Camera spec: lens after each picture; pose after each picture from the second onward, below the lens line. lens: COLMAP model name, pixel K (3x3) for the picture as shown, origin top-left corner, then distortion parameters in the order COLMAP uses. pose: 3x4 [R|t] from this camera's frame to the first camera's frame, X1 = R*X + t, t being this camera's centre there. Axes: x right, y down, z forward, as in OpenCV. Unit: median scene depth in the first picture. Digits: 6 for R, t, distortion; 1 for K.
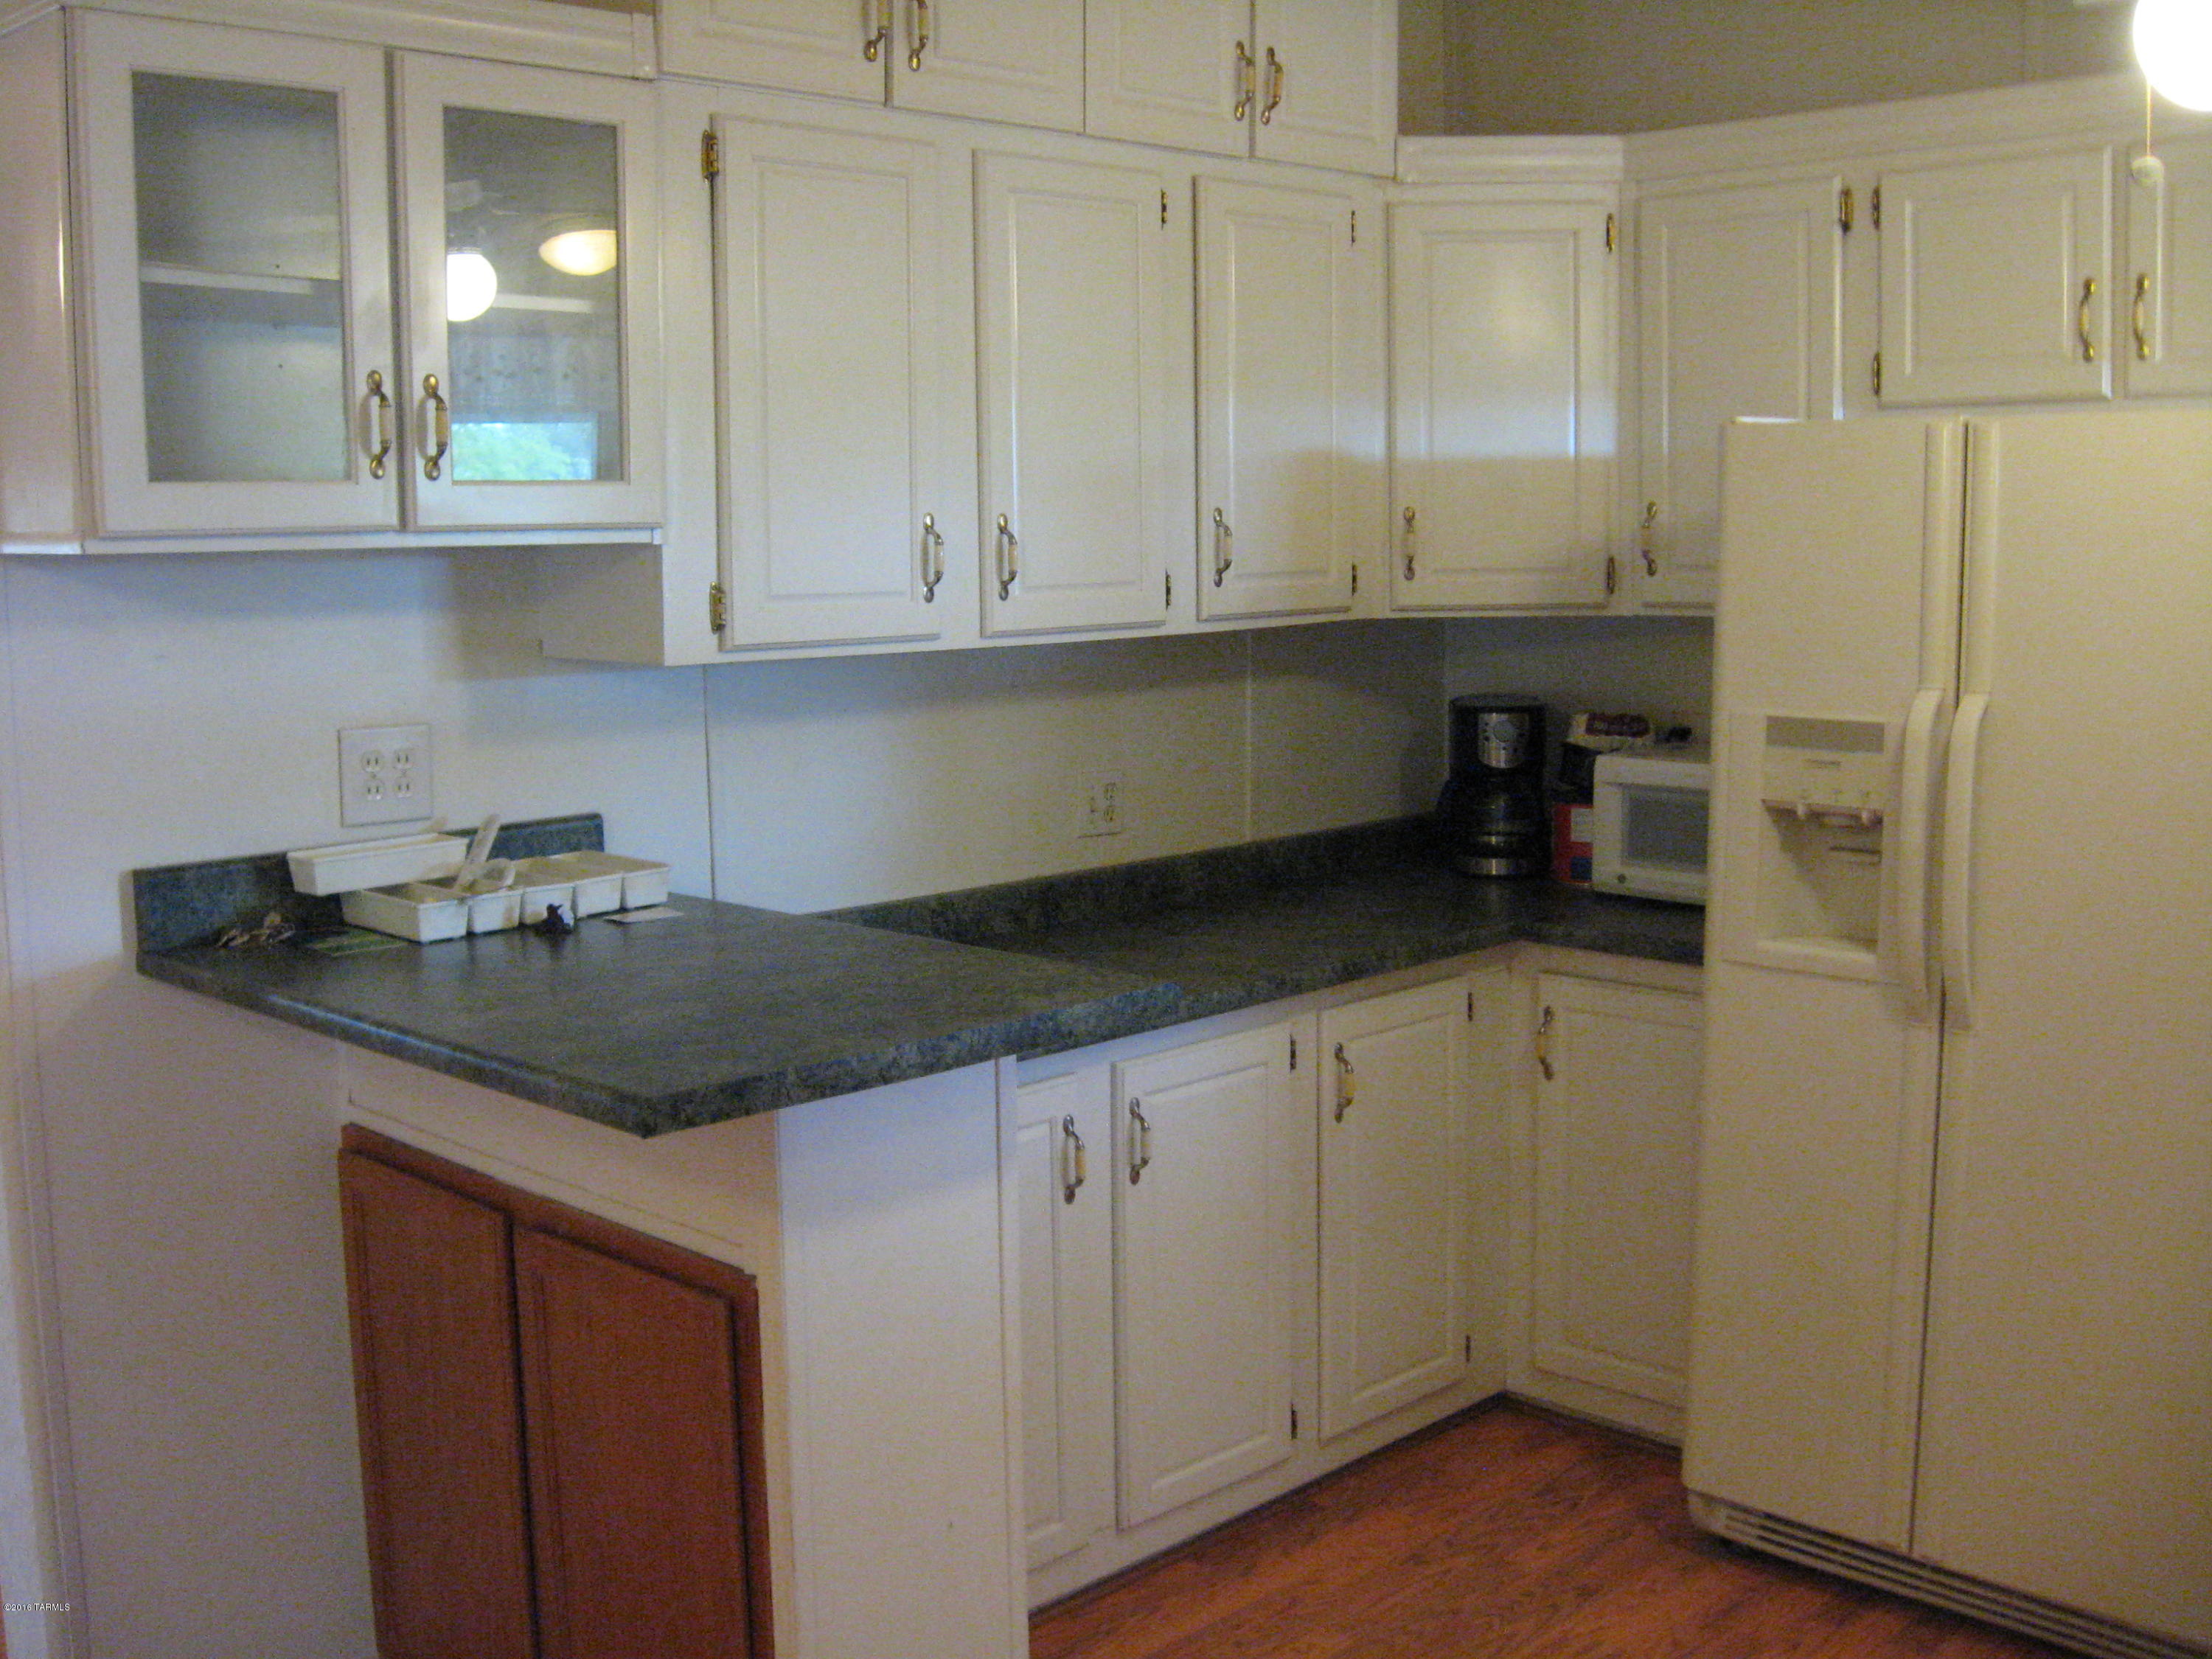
lens RADIAL K [[2346.9, 0, 1106.0], [0, 2346.9, 829.5], [0, 0, 1]] dist [-0.099152, 0.003388]
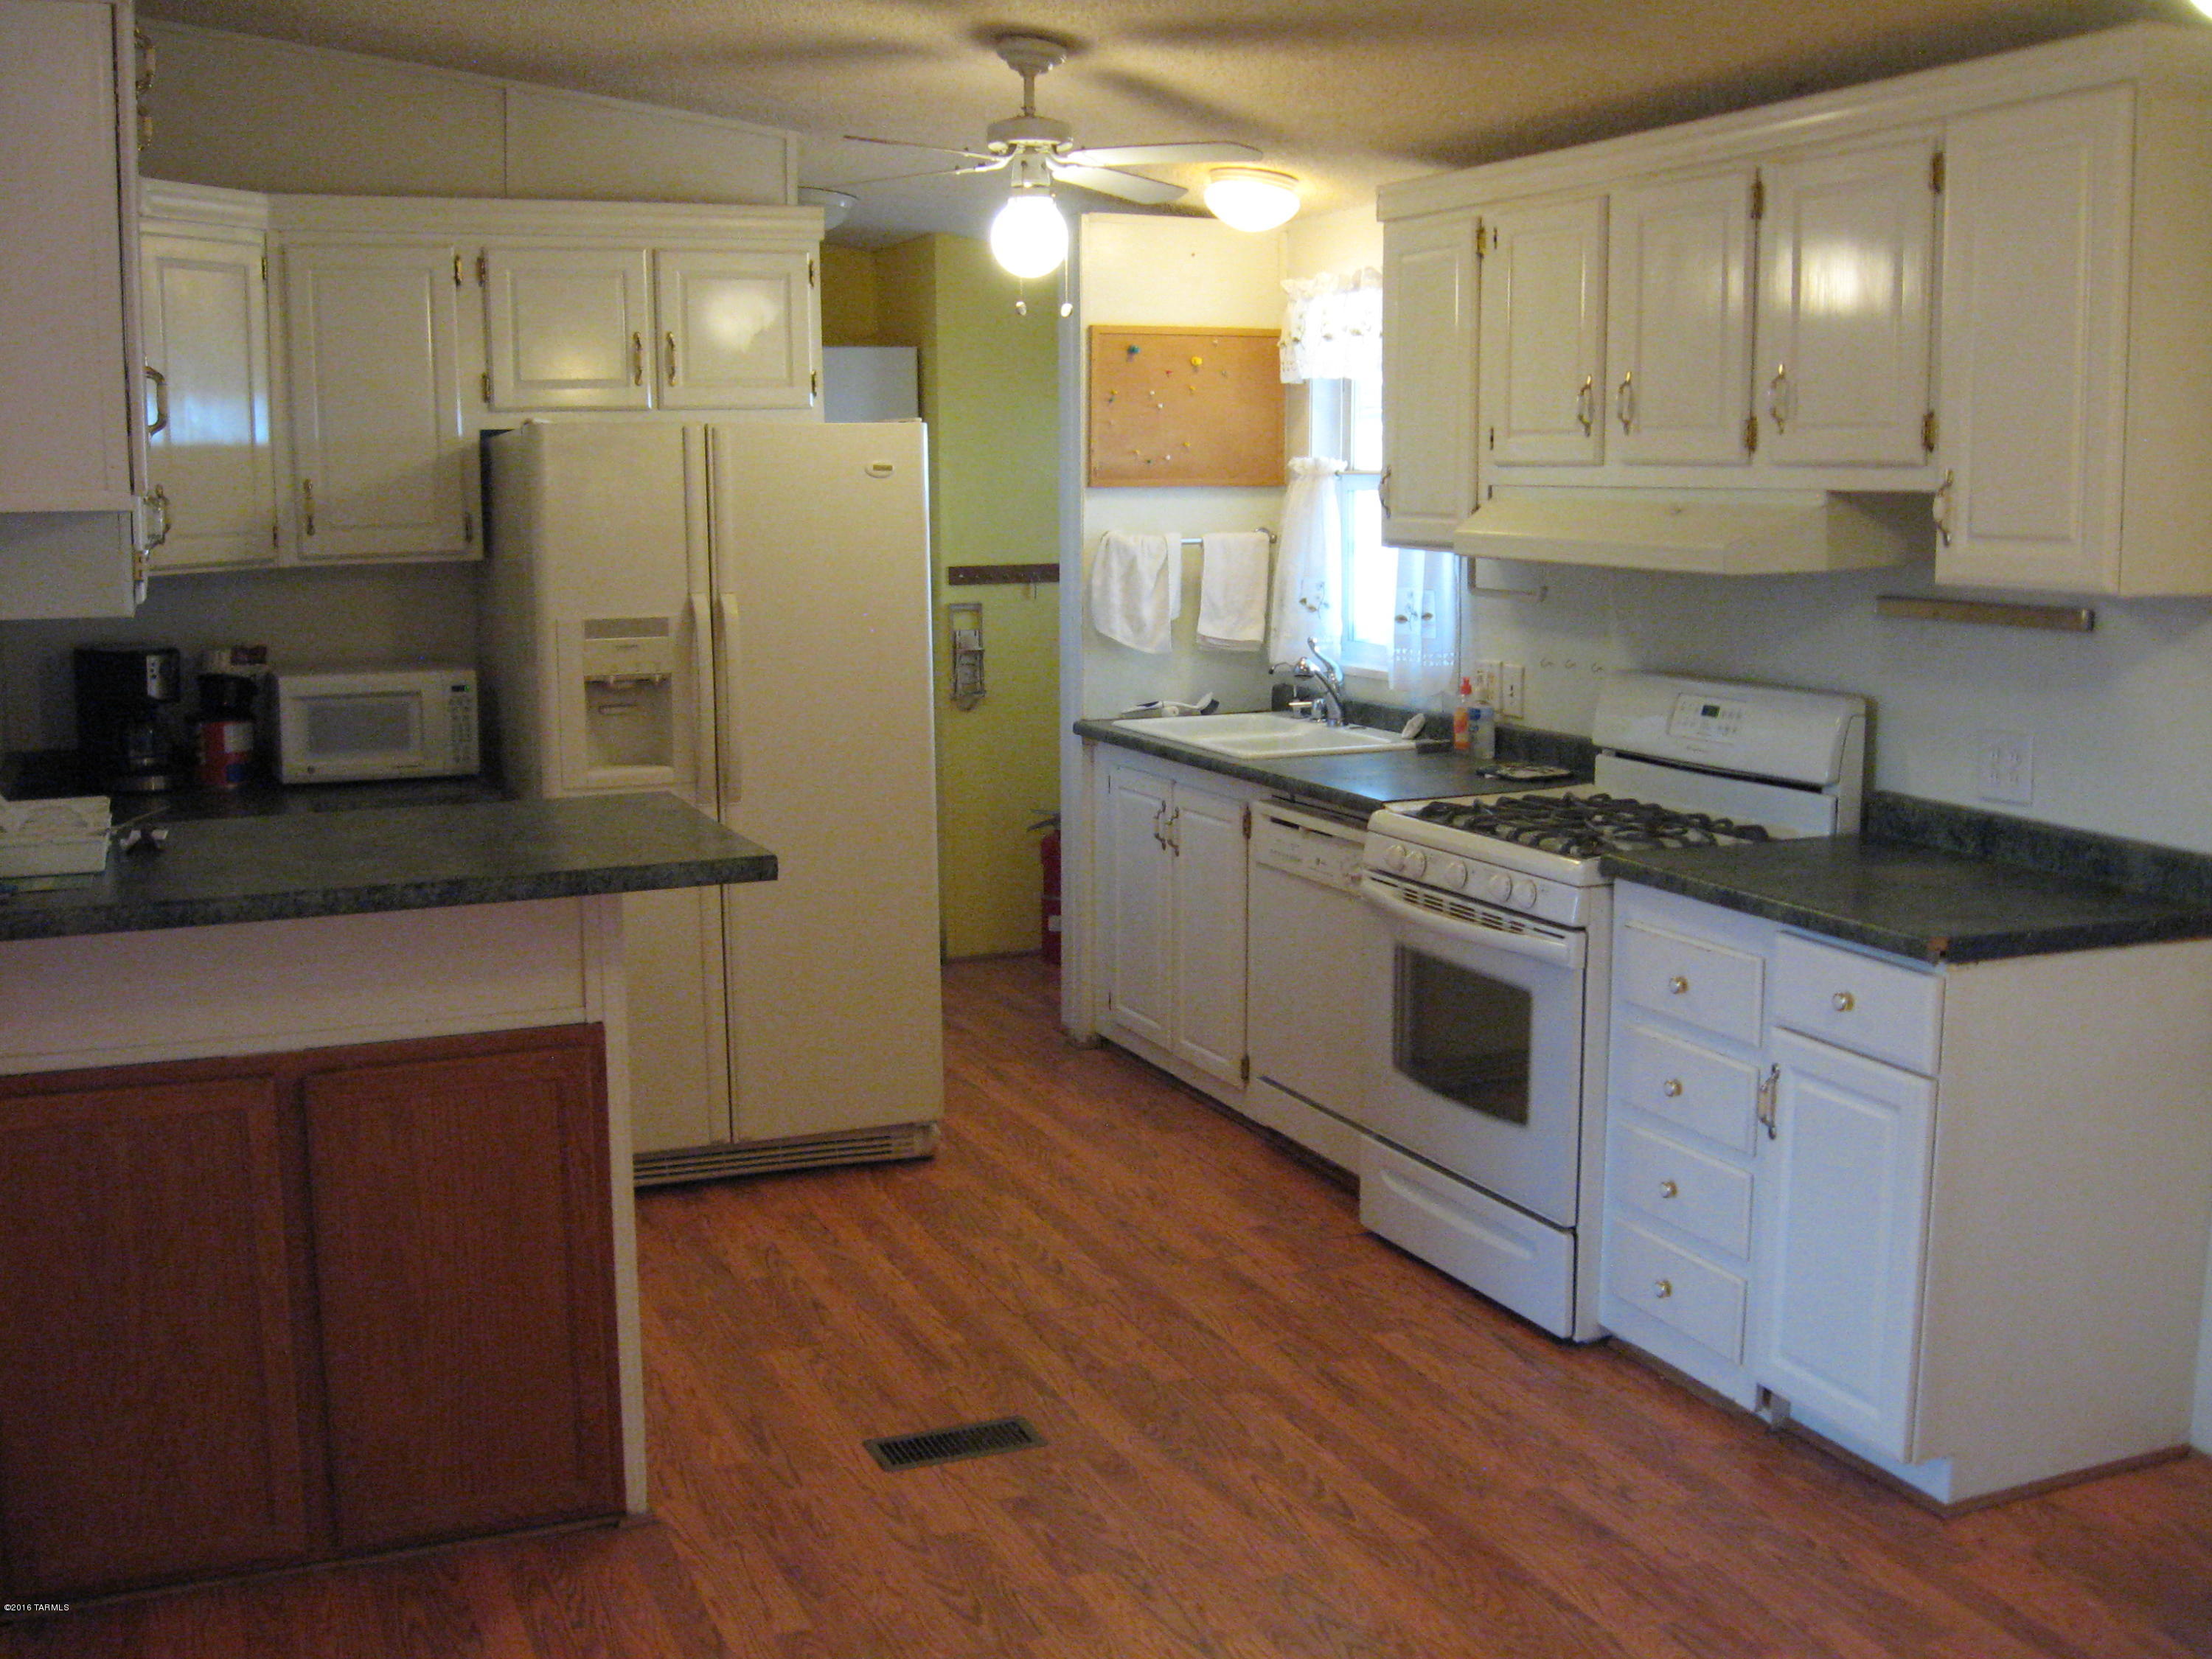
lens RADIAL K [[2289.7, 0, 1095.1], [0, 2289.7, 793.3], [0, 0, 1]] dist [-0.132737, 0.036911]
pose [[0.381618, -0.114179, 0.917241, -0.848933], [0.123207, 0.989769, 0.071947, -0.002623], [-0.916072, 0.085555, 0.391781, 0.131548]]
